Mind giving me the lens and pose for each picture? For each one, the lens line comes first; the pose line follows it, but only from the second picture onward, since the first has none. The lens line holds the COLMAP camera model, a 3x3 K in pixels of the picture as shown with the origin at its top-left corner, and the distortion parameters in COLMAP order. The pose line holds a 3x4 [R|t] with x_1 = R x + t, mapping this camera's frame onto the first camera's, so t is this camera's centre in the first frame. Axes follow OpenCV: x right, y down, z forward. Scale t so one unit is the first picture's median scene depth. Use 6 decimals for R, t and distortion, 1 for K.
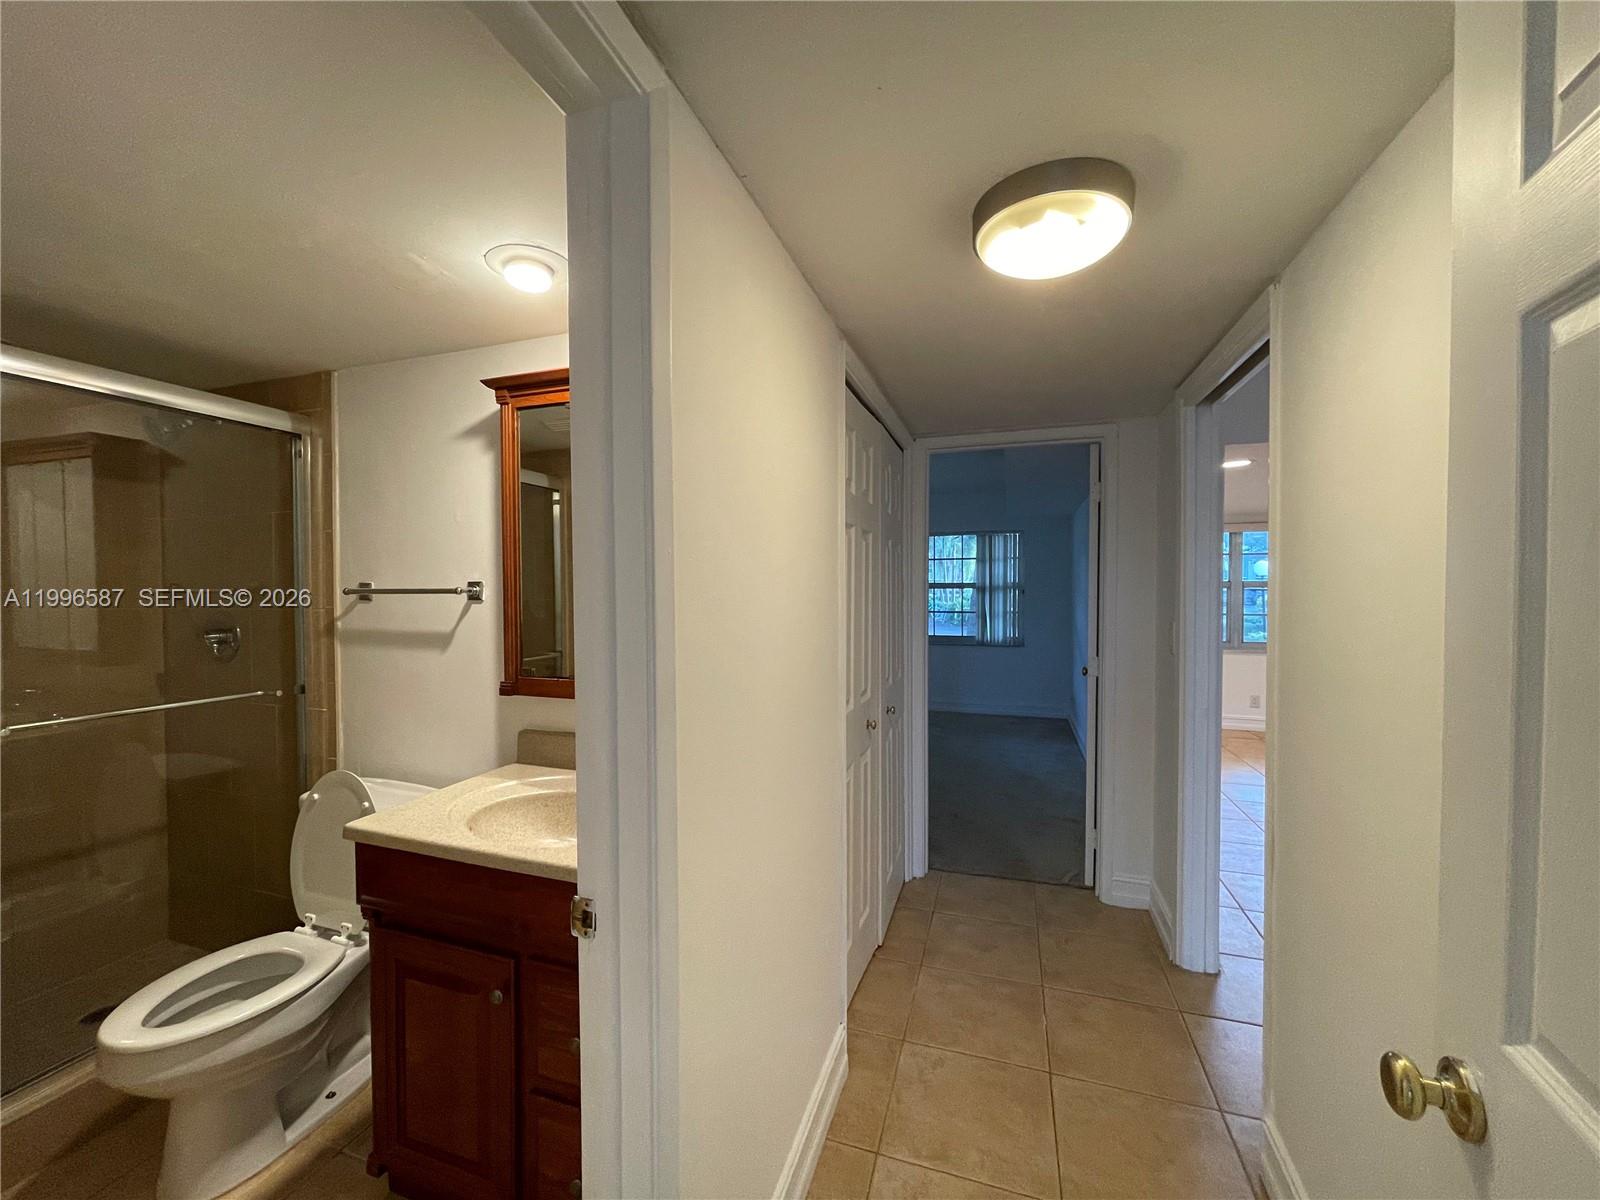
lens RADIAL K [[651.3, 0, 768.8], [0, 651.3, 596.6], [0, 0, 1]] dist [0.001093, 0.002612]
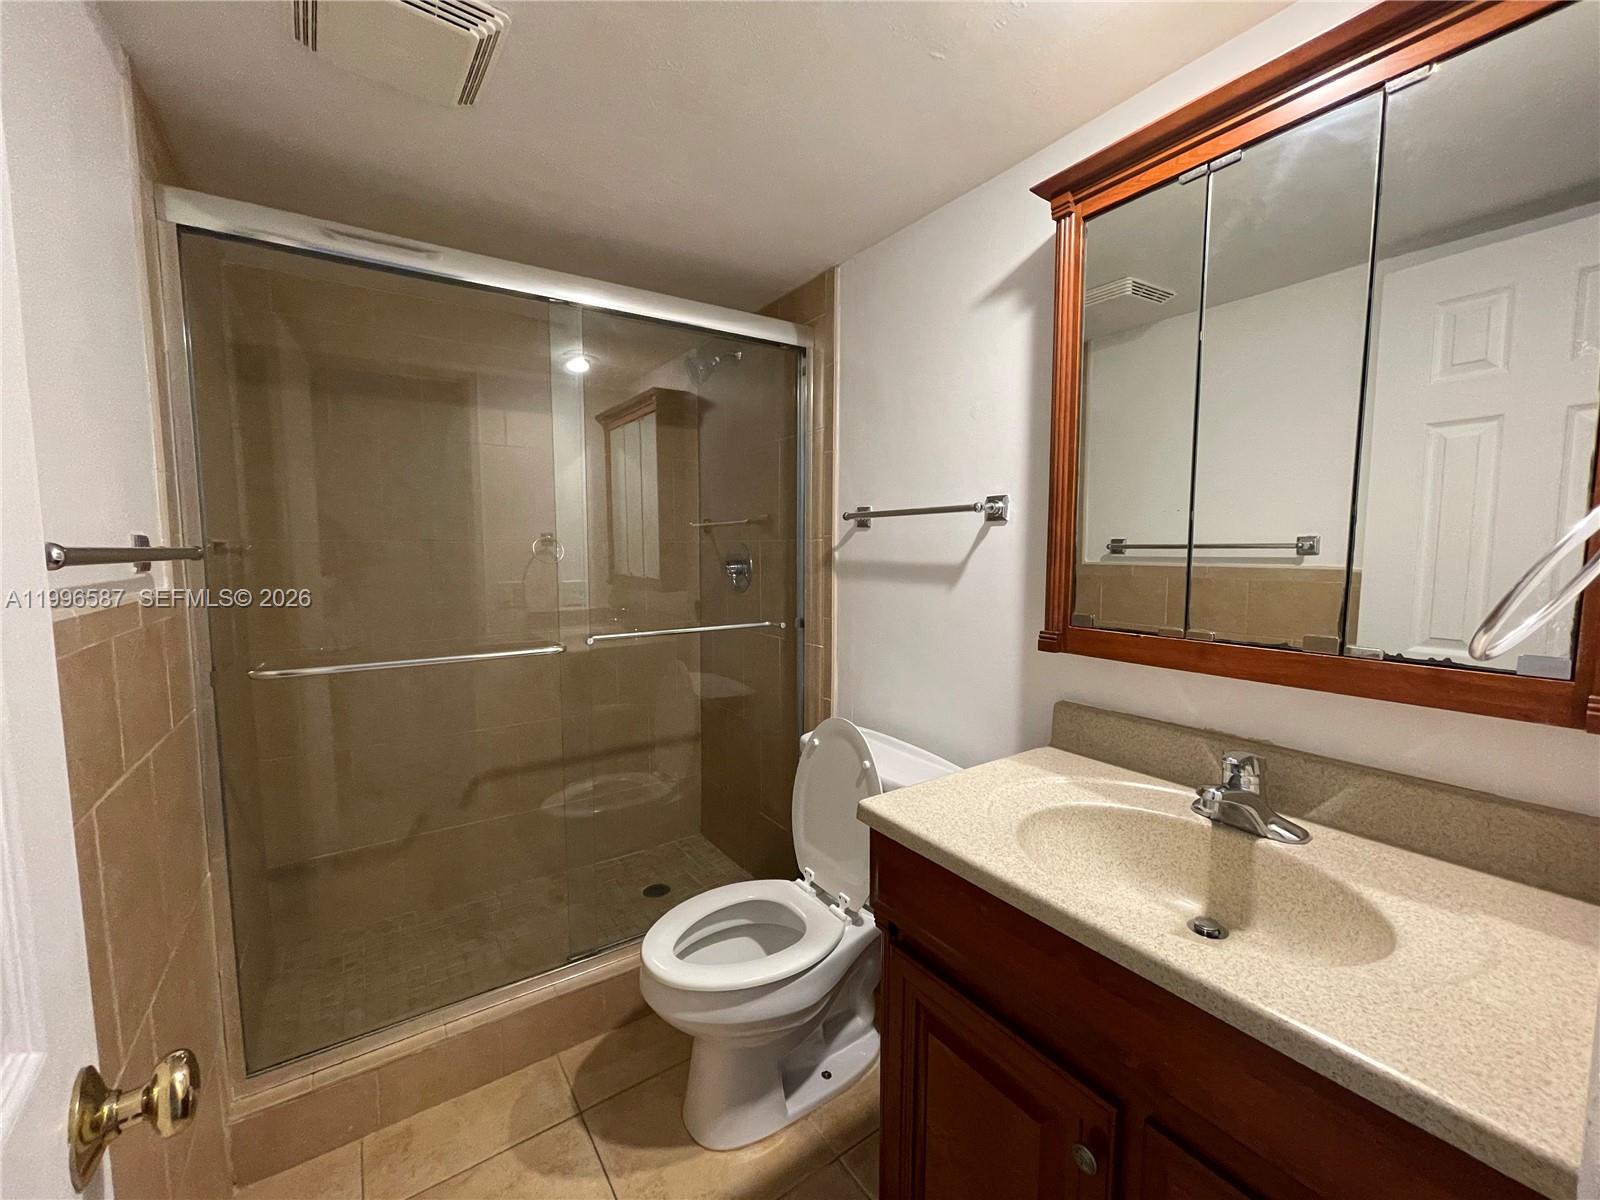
lens RADIAL K [[644.0, 0, 785.4], [0, 644.0, 604.8], [0, 0, 1]] dist [-0.001700, -0.000451]
pose [[0.807442, 0.058220, -0.587067, -0.215811], [-0.015422, 0.996862, 0.077649, 0.050490], [0.589746, -0.053643, 0.805805, 0.267529]]
